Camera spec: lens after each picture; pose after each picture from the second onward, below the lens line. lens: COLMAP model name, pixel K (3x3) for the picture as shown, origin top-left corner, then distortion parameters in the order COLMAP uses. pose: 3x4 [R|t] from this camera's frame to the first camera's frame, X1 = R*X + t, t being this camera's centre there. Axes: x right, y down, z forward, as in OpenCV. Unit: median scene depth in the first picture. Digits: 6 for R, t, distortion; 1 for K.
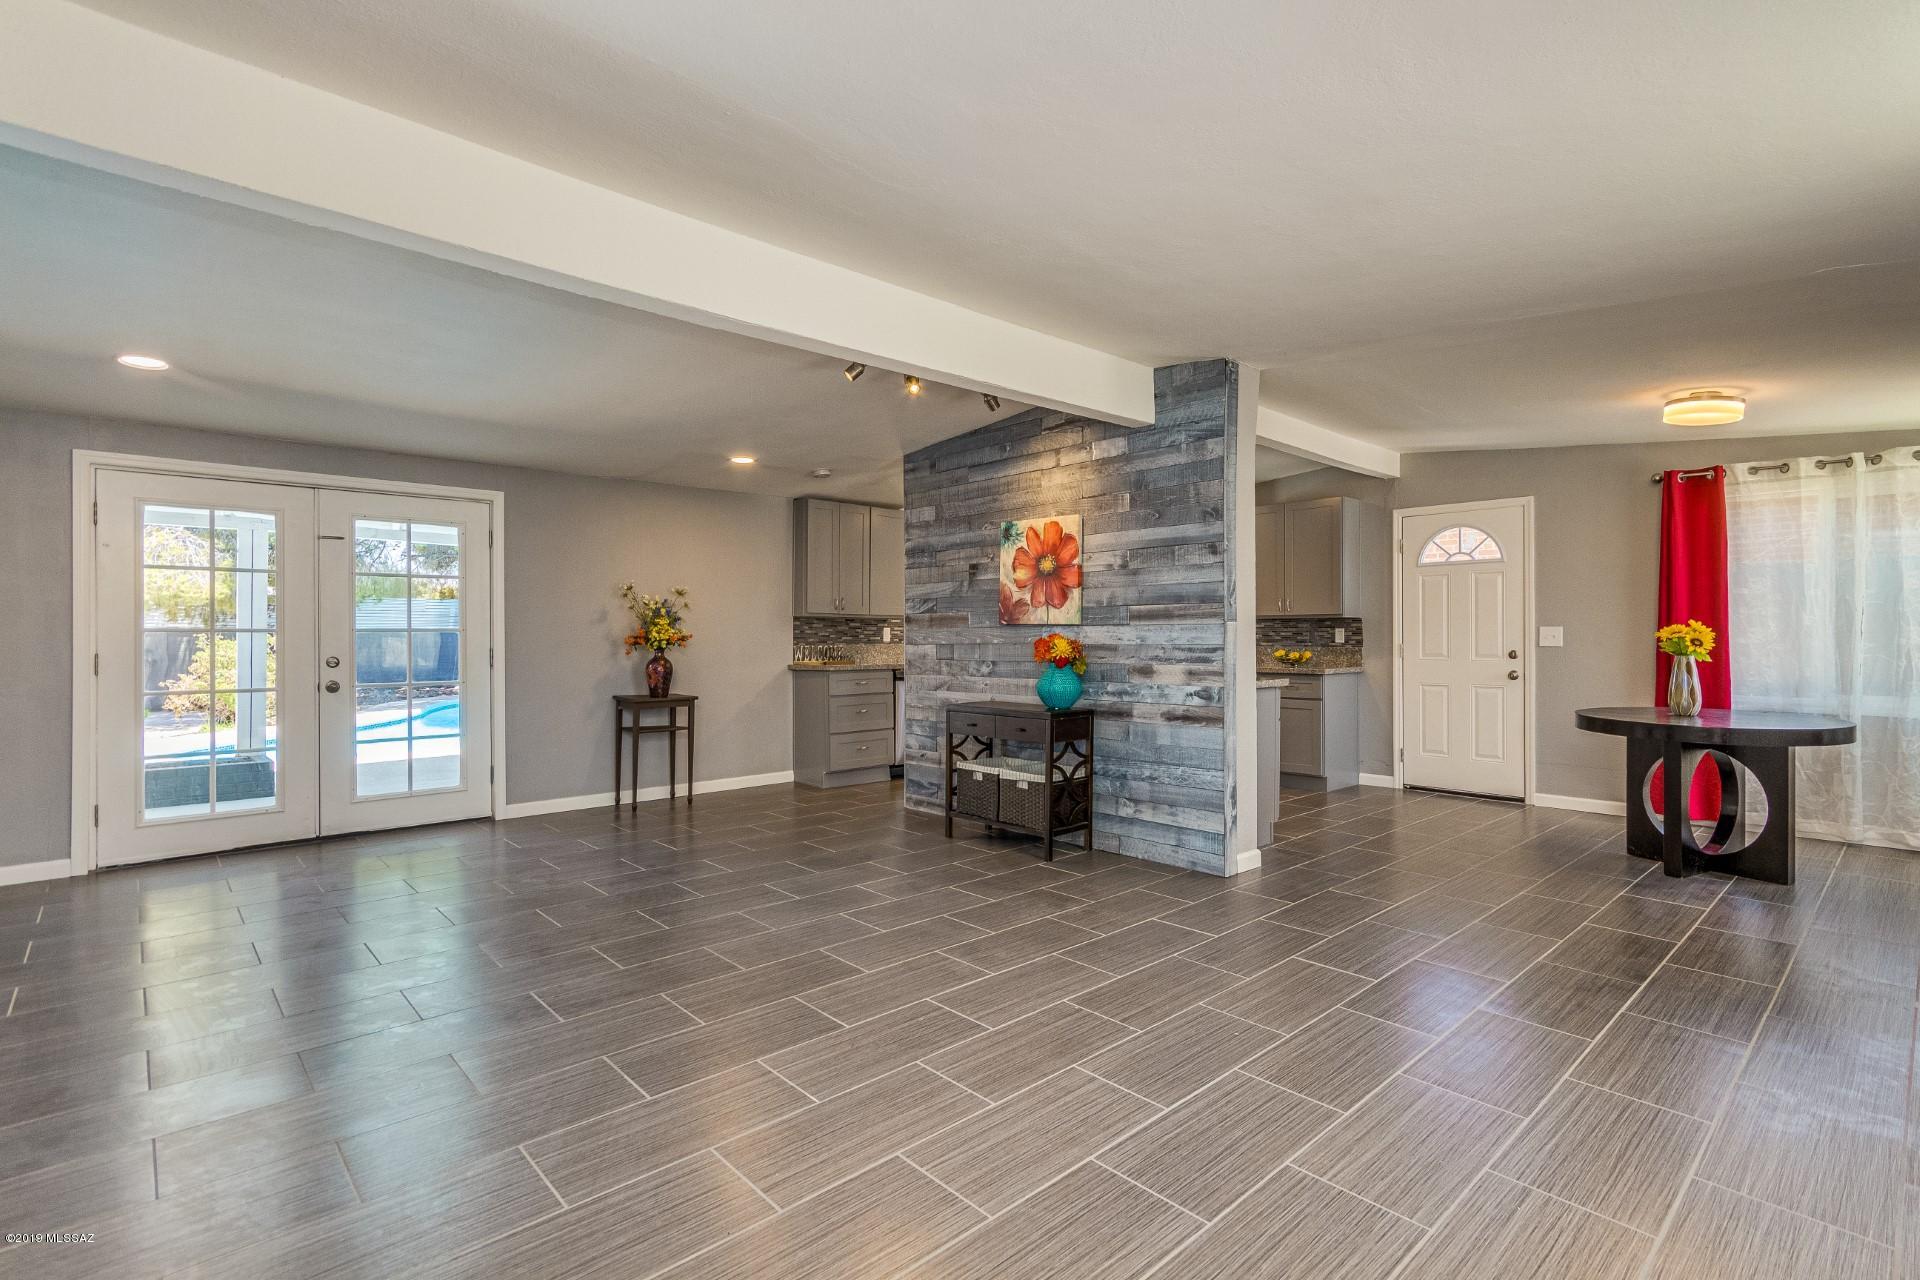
lens RADIAL K [[902.9, 0, 963.7], [0, 902.9, 634.5], [0, 0, 1]] dist [-0.000762, -0.000053]
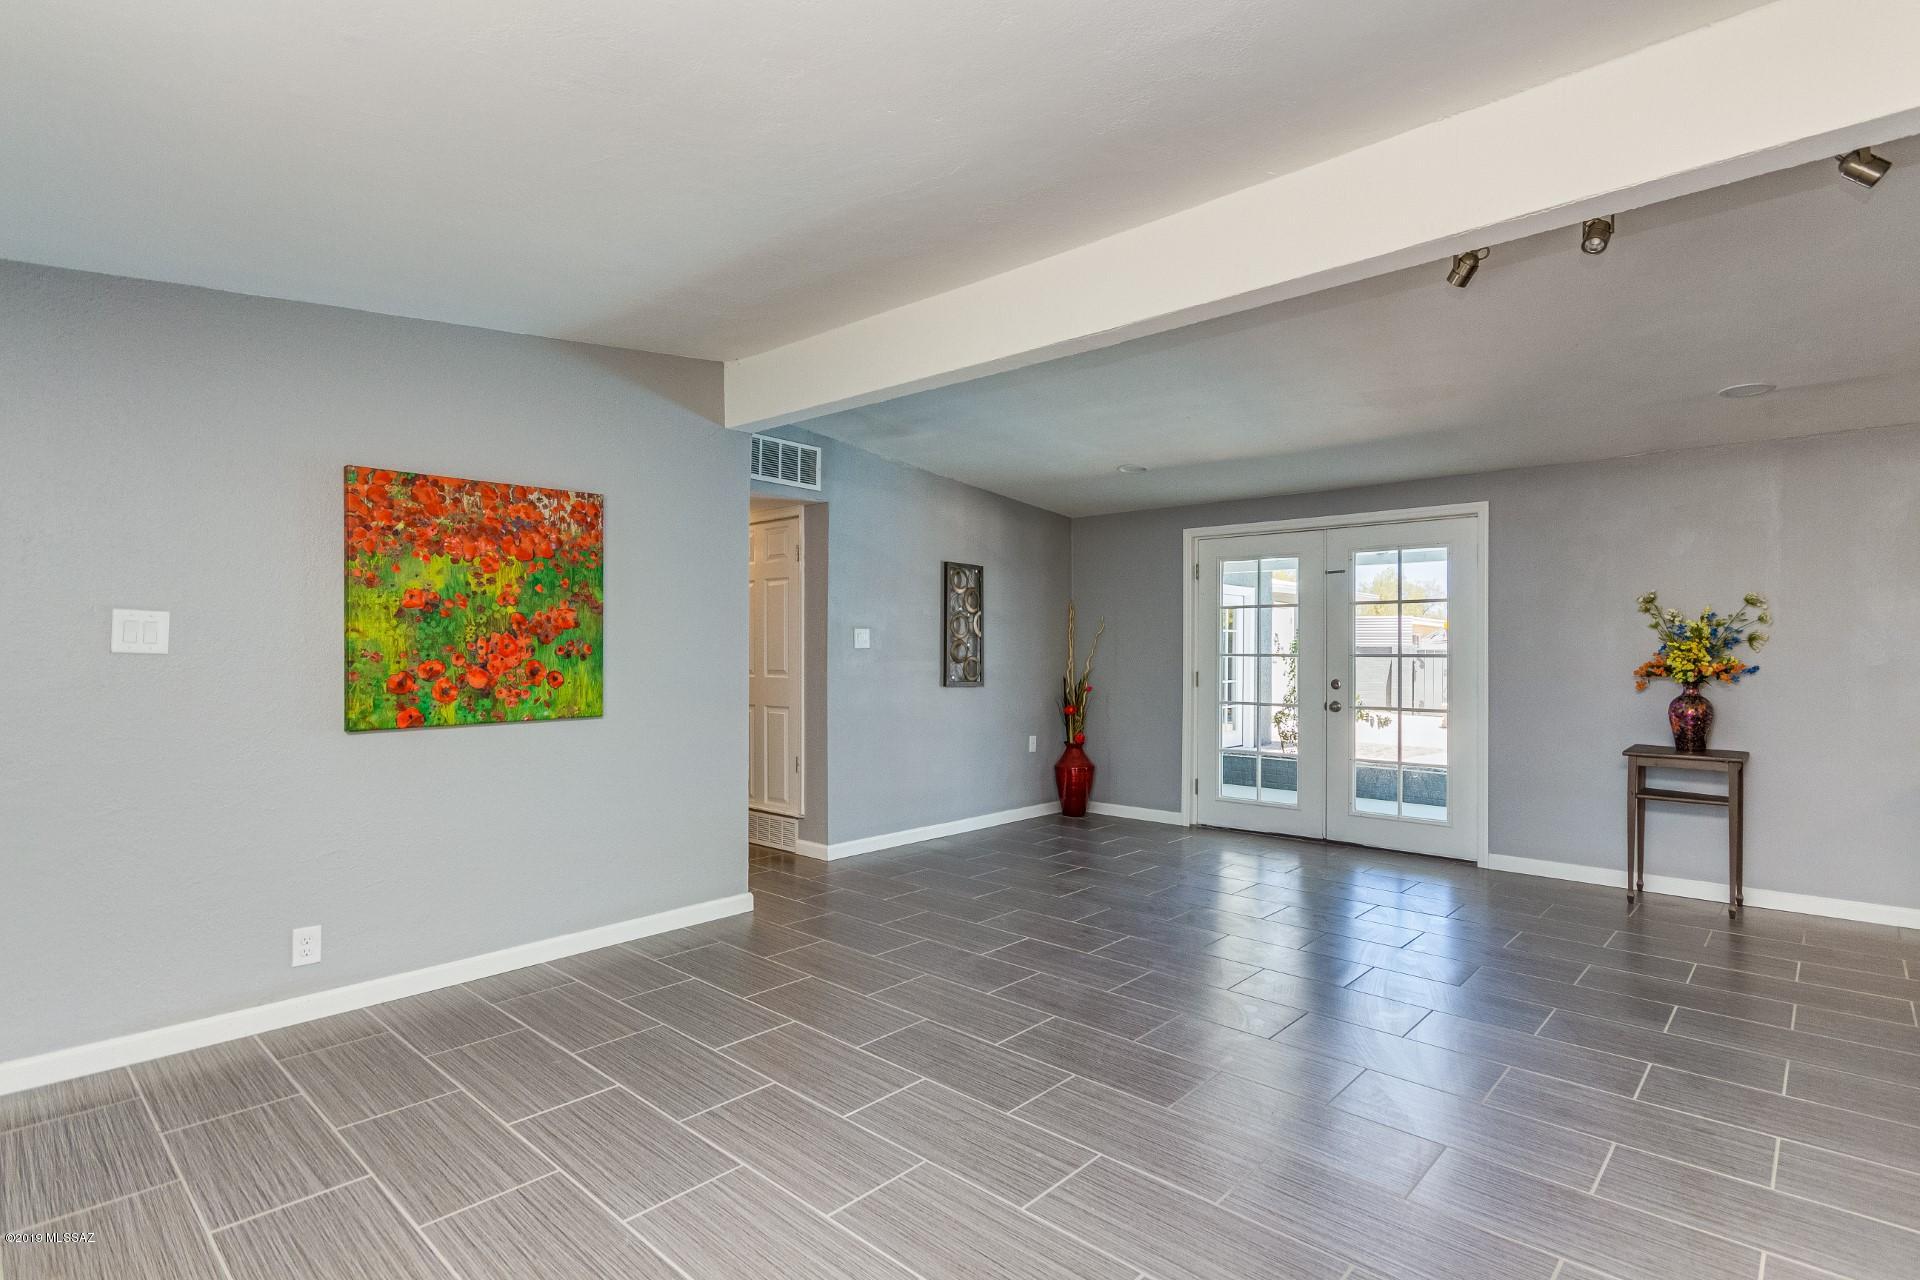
lens RADIAL K [[933.2, 0, 960.0], [0, 933.2, 640.0], [0, 0, 1]] dist [-0.000256, 0.000105]
pose [[0.083048, -0.009173, -0.996503, 0.420284], [-0.001163, 0.999956, -0.009301, -0.012721], [0.996545, 0.001931, 0.083034, 0.466152]]
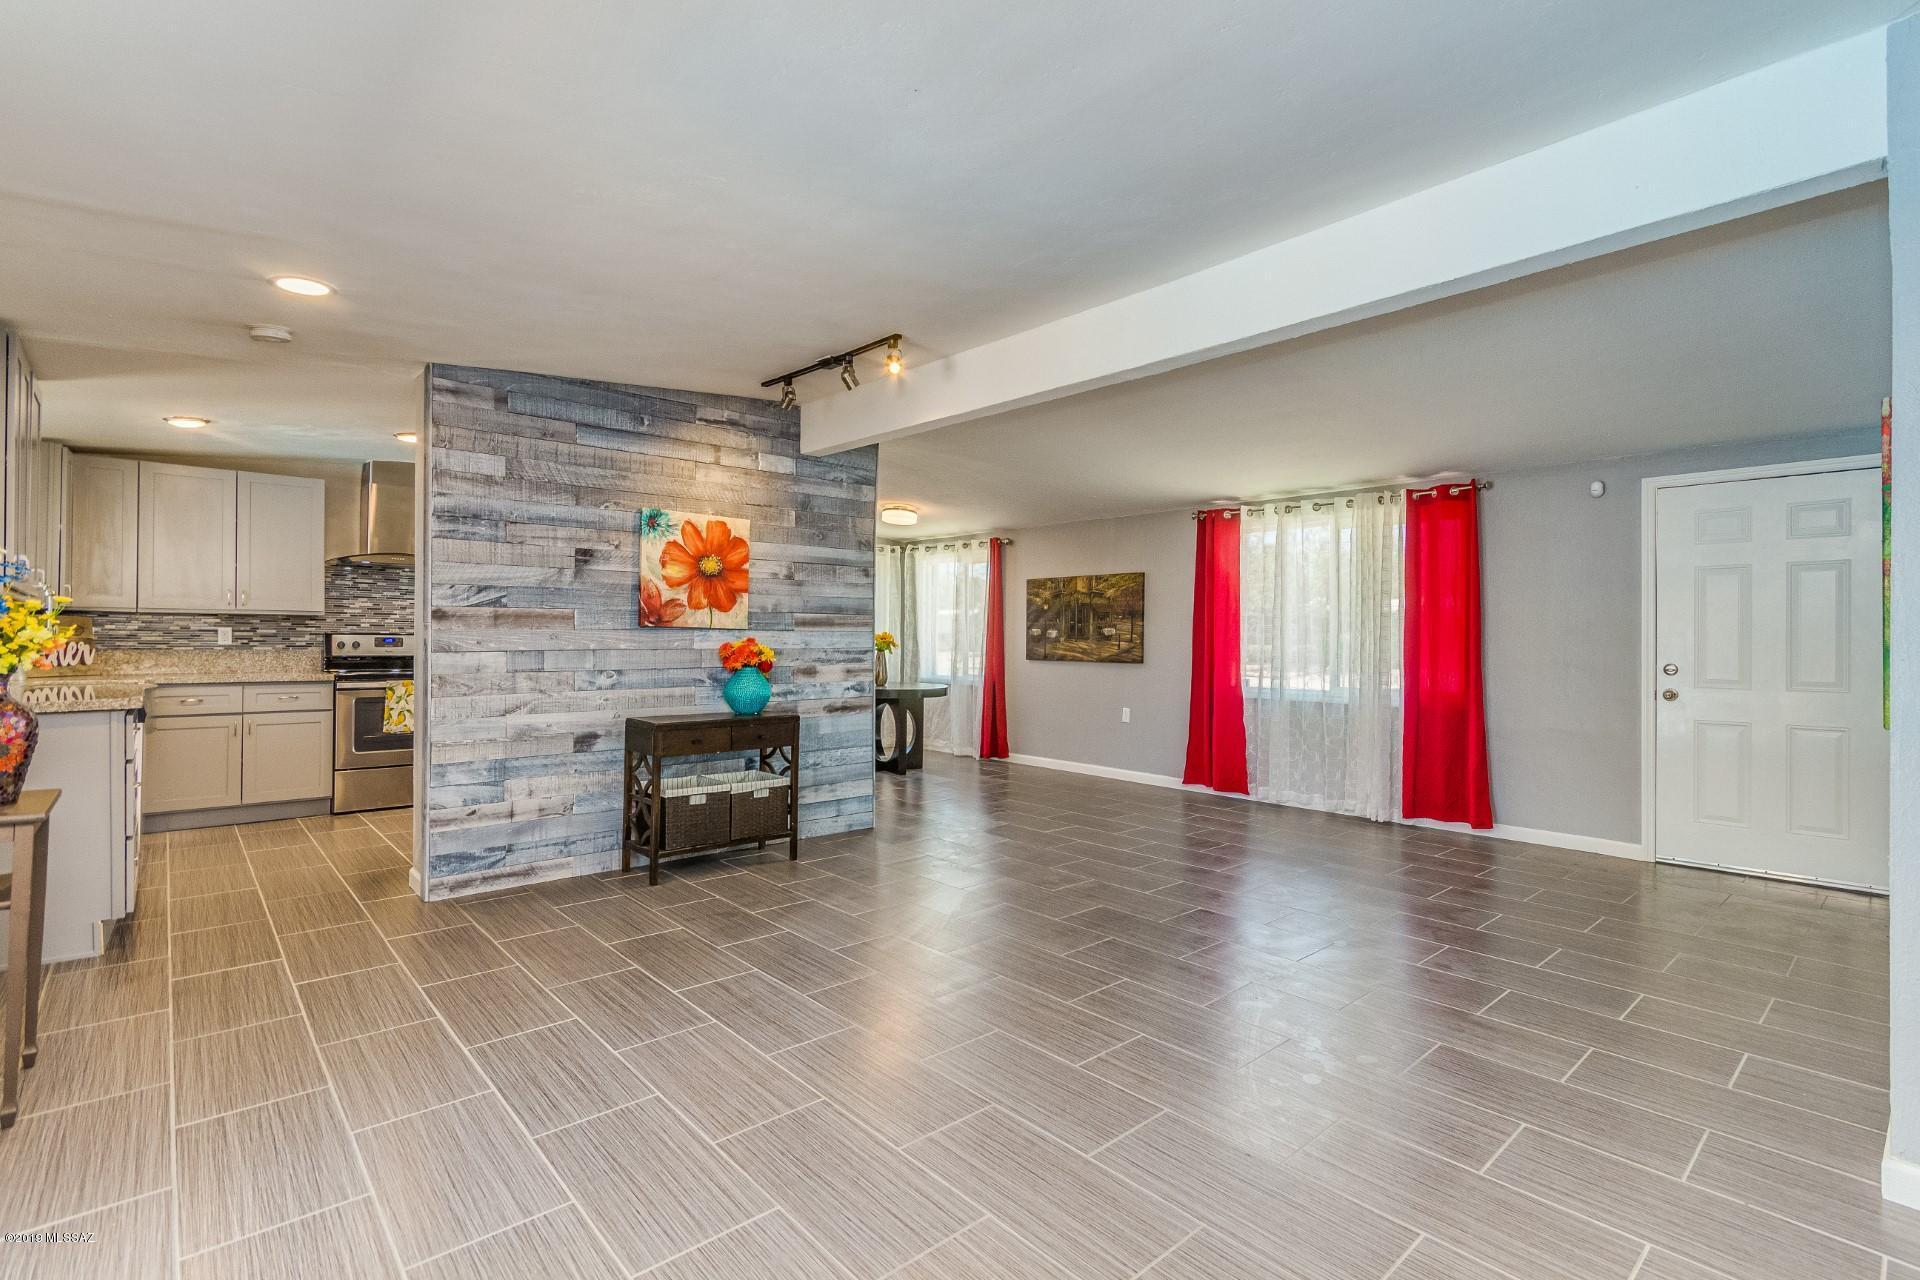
lens RADIAL K [[902.9, 0, 963.7], [0, 902.9, 634.5], [0, 0, 1]] dist [-0.000762, -0.000053]
pose [[0.020932, 0.004840, 0.999769, -0.864417], [-0.007954, 0.999957, -0.004674, -0.002241], [-0.999749, -0.007855, 0.020969, 0.728559]]
